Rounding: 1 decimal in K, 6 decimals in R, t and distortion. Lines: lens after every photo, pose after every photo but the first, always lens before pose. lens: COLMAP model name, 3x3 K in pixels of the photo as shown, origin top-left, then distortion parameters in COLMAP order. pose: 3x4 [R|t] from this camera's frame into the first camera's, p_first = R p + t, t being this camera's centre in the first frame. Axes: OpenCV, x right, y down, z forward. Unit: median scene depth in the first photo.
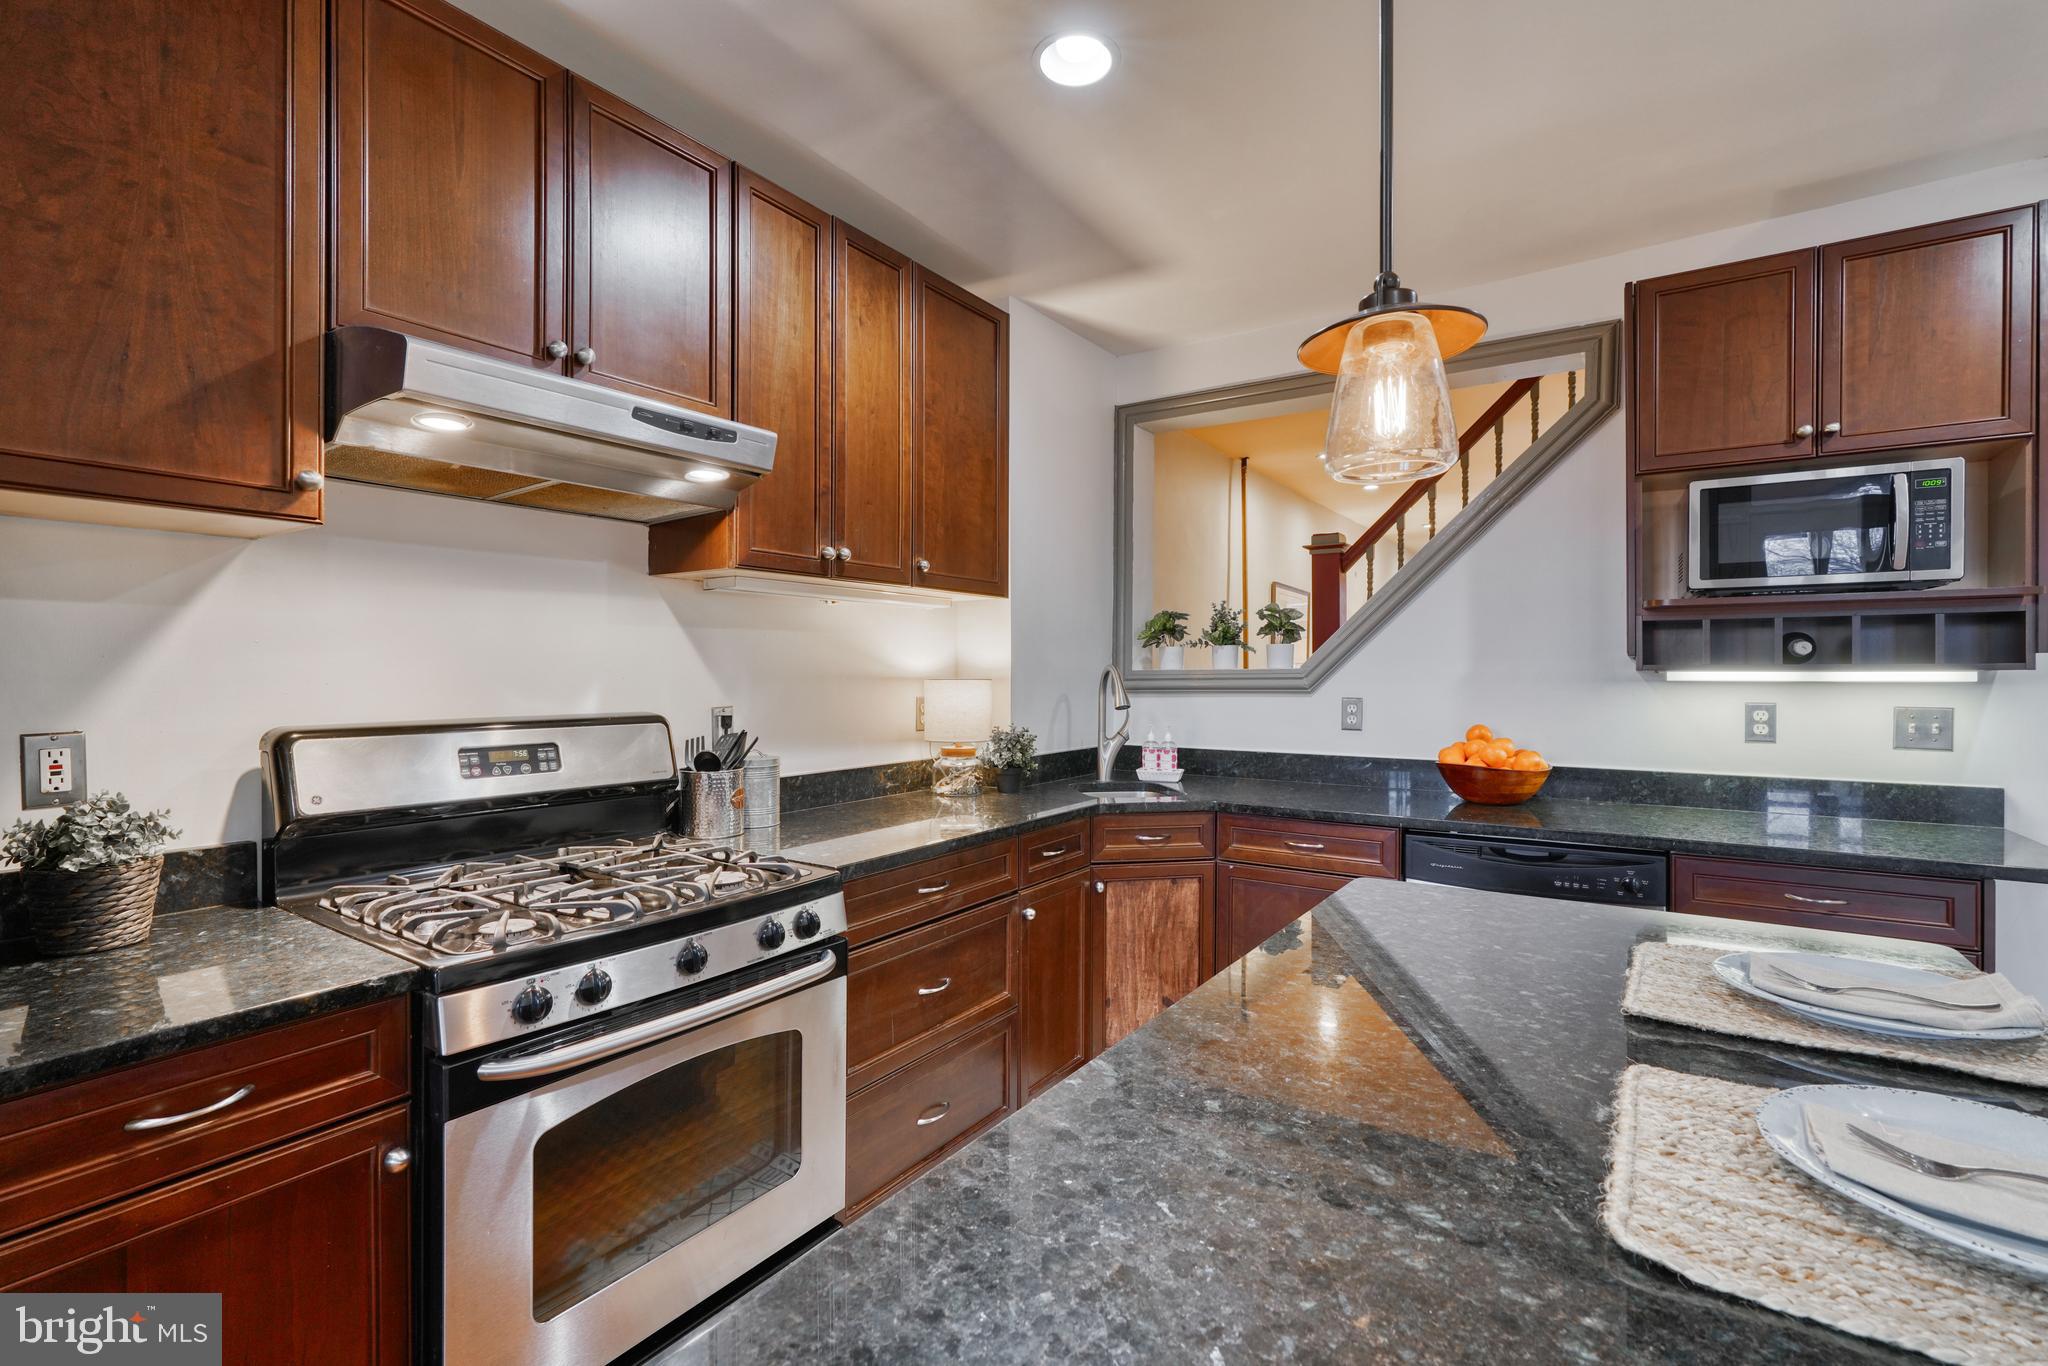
lens RADIAL K [[925.5, 0, 1014.4], [0, 925.5, 675.5], [0, 0, 1]] dist [-0.012507, 0.005318]
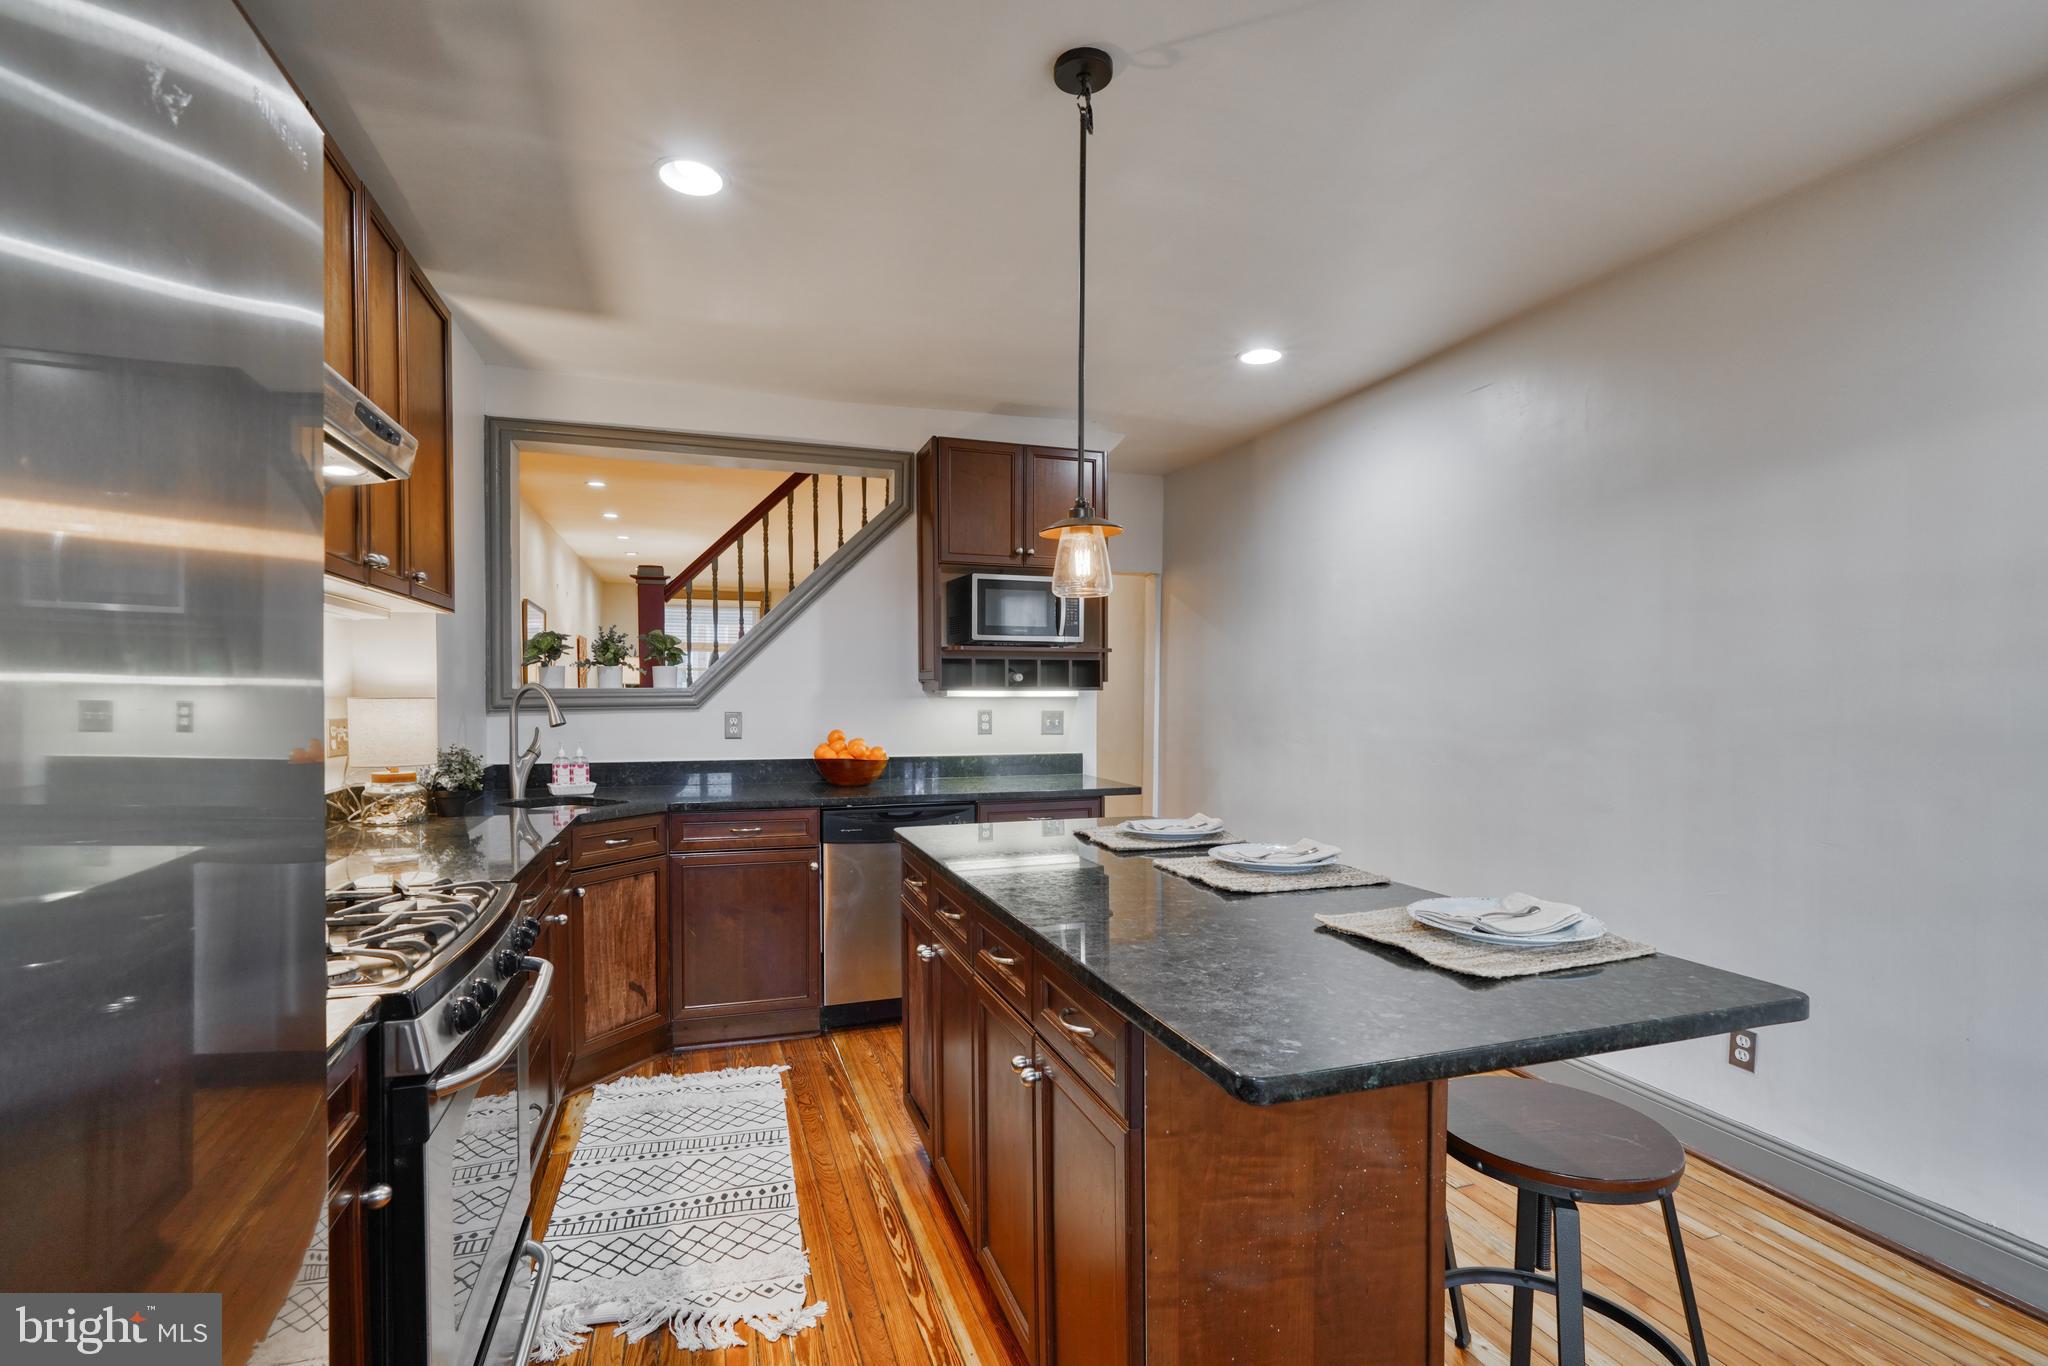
lens RADIAL K [[925.5, 0, 1015.5], [0, 925.5, 719.8], [0, 0, 1]] dist [-0.012507, 0.005318]
pose [[0.607832, -0.023430, 0.793720, -0.515106], [0.002190, 0.999610, 0.027831, 0.001384], [-0.794063, -0.015178, 0.607646, -0.053013]]
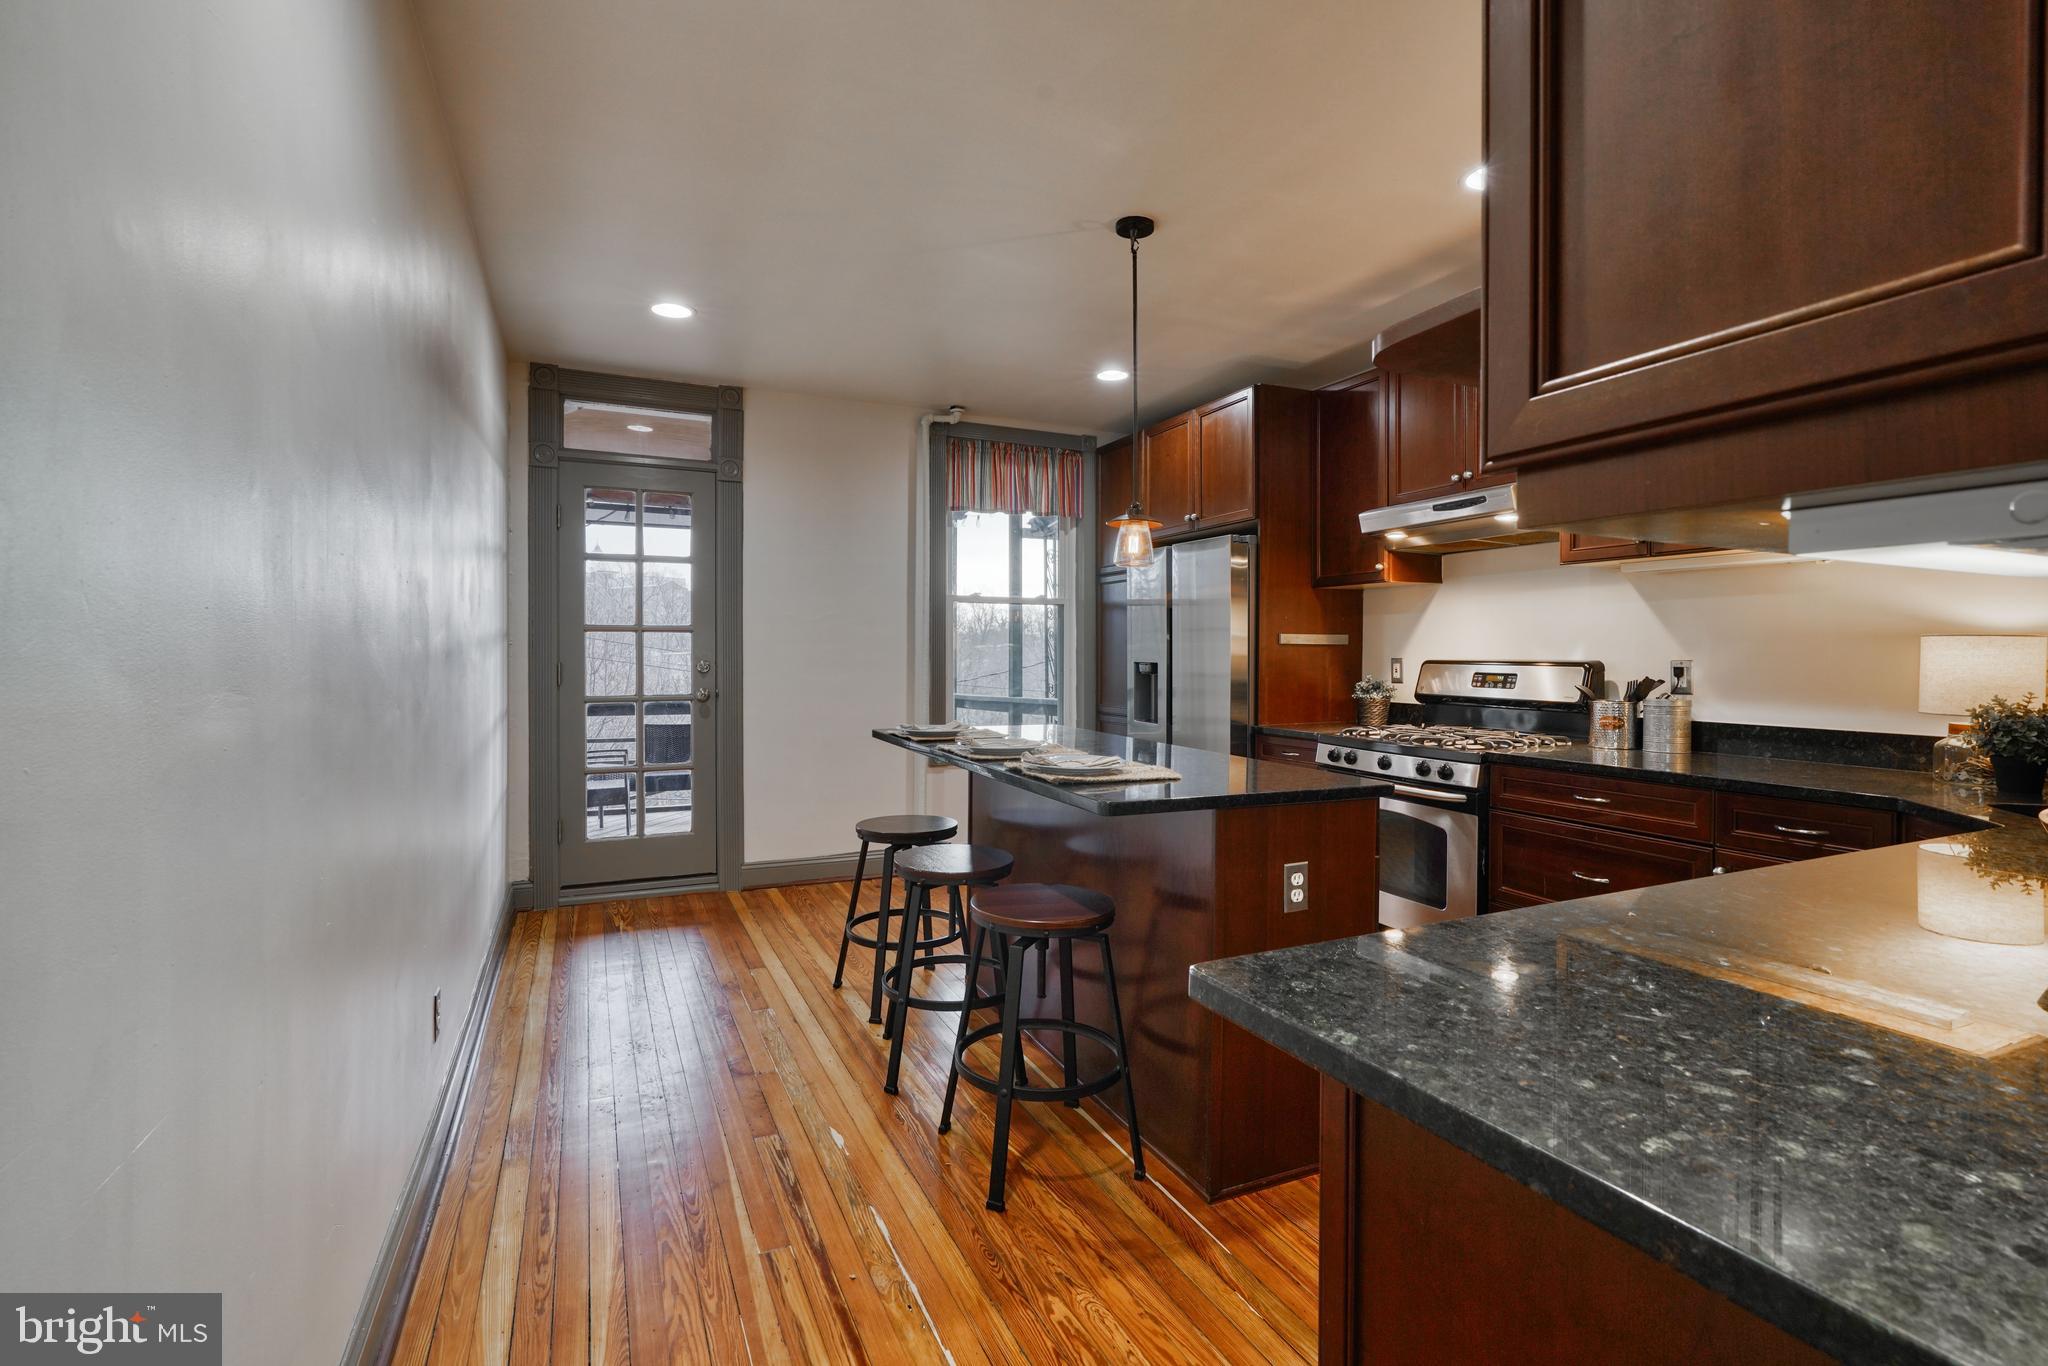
lens RADIAL K [[925.5, 0, 1016.9], [0, 925.5, 668.7], [0, 0, 1]] dist [-0.012507, 0.005318]
pose [[-0.524743, 0.012595, -0.851168, 1.267318], [-0.007899, 0.999775, 0.019664, 0.027650], [0.851224, 0.017042, -0.524525, 0.893712]]
